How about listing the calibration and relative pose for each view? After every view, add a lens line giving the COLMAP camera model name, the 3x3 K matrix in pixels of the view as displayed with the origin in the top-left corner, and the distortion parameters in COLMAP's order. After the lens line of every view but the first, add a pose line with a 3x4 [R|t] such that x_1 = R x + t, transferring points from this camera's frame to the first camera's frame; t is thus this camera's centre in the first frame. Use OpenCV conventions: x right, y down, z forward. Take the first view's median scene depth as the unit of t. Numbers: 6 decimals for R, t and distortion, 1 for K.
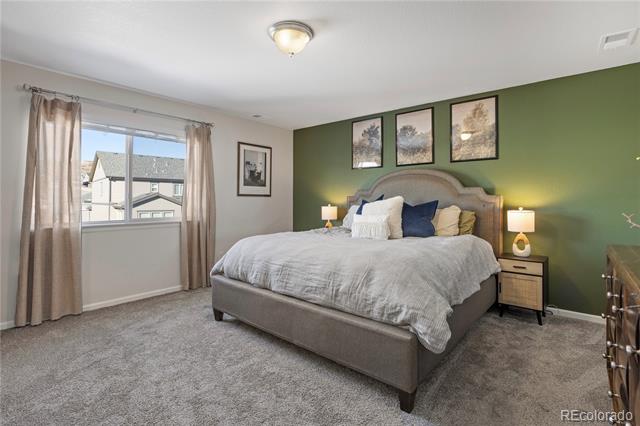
lens RADIAL K [[312.2, 0, 320.3], [0, 312.2, 197.8], [0, 0, 1]] dist [-0.001849, -0.000172]
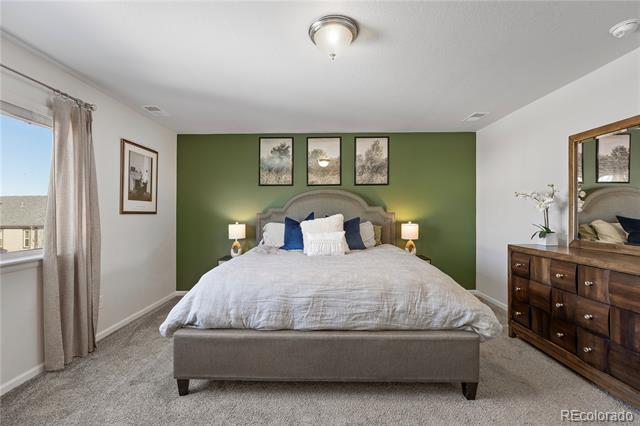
lens RADIAL K [[279.8, 0, 320.0], [0, 279.8, 213.0], [0, 0, 1]] dist [0.000500, 0.000182]
pose [[0.771533, -0.005365, 0.636167, -0.374030], [0.002816, 0.999983, 0.005017, -0.011717], [-0.636183, -0.002079, 0.771535, 0.245732]]
